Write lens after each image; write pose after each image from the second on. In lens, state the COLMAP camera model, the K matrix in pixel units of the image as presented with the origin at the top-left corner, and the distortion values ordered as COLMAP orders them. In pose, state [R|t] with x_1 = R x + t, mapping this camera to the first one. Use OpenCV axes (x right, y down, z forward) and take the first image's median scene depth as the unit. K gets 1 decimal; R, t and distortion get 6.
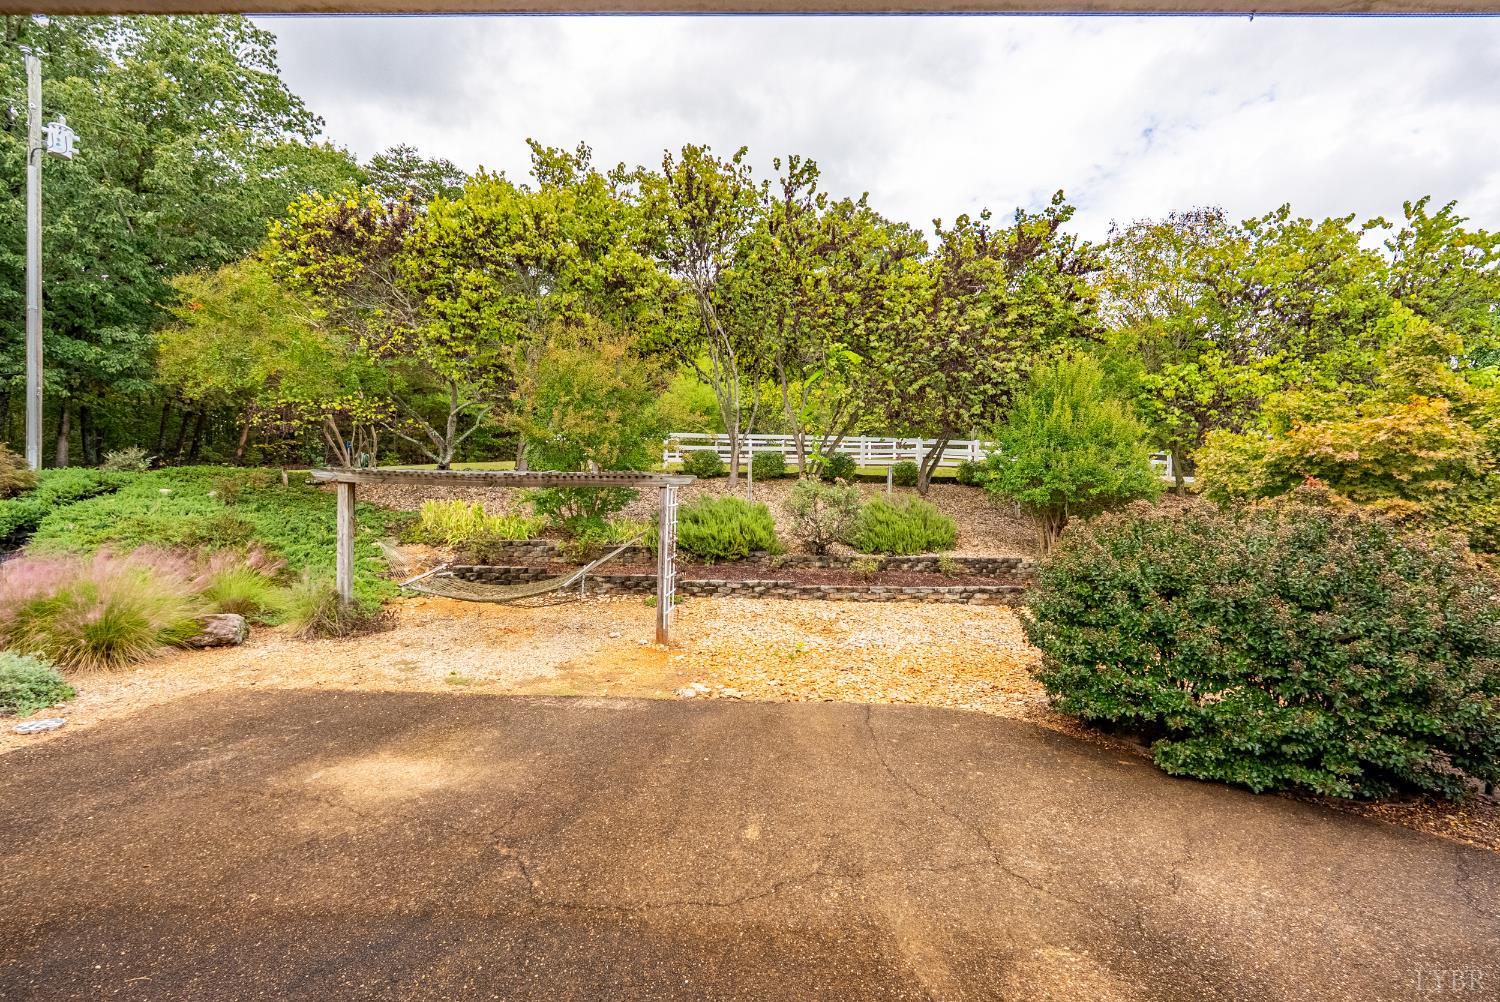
lens RADIAL K [[662.7, 0, 750.8], [0, 662.7, 501.8], [0, 0, 1]] dist [0.001284, 0.000554]
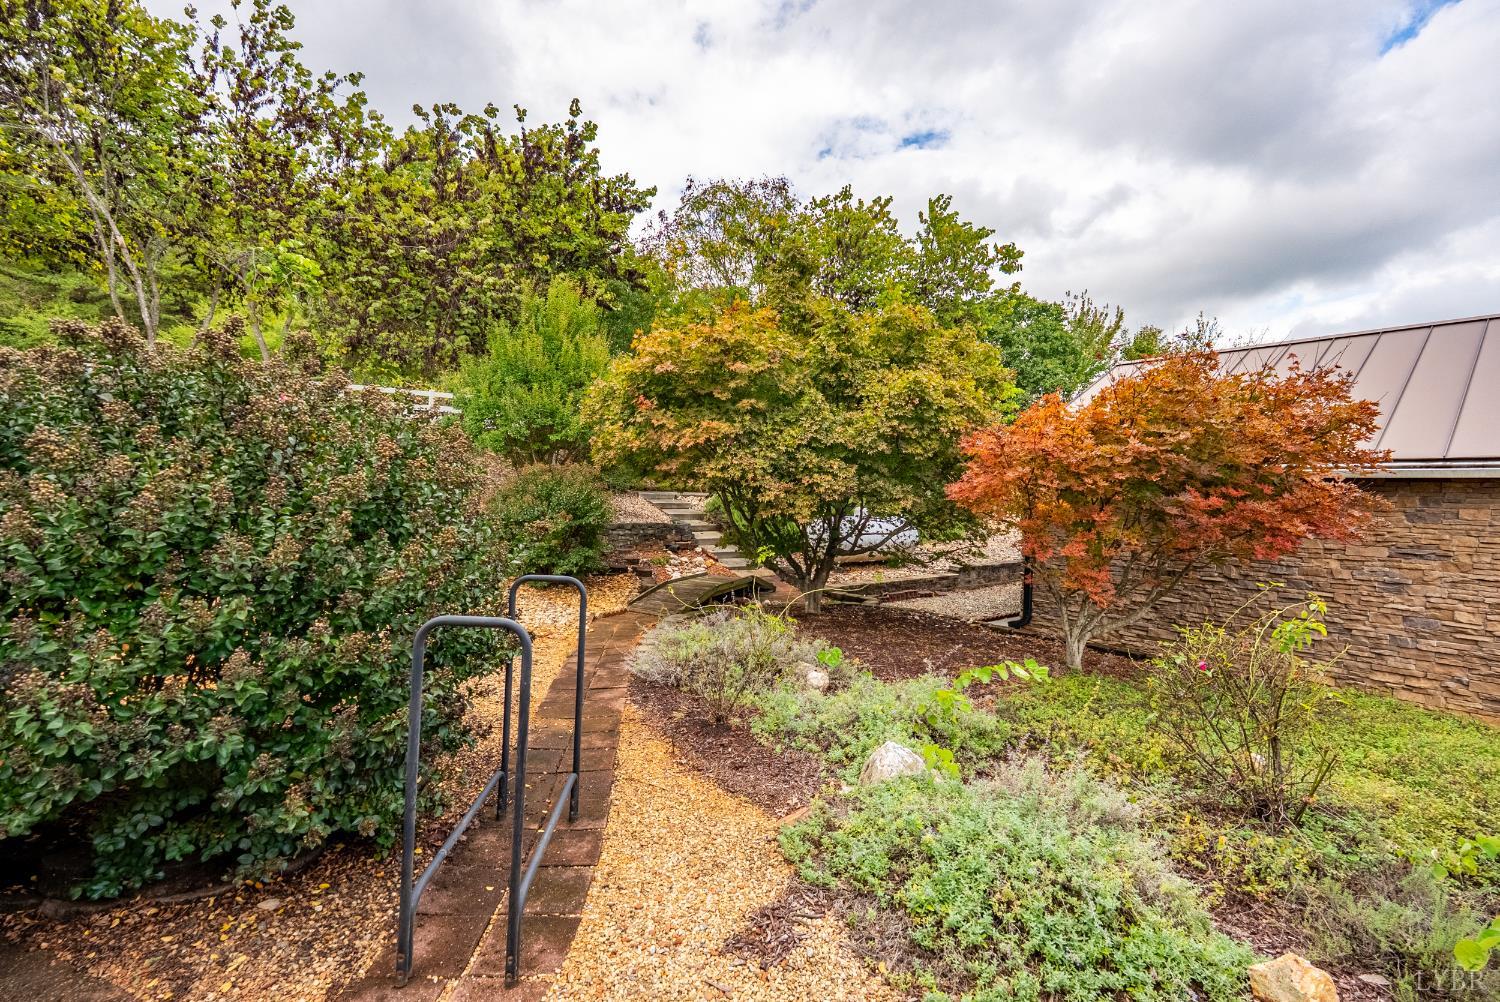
lens RADIAL K [[662.7, 0, 747.4], [0, 662.7, 498.9], [0, 0, 1]] dist [0.001284, 0.000554]
pose [[0.934117, 0.006362, 0.356910, 0.374818], [-0.006712, 0.999977, -0.000260, 0.047459], [-0.356904, -0.002152, 0.934139, 0.117353]]
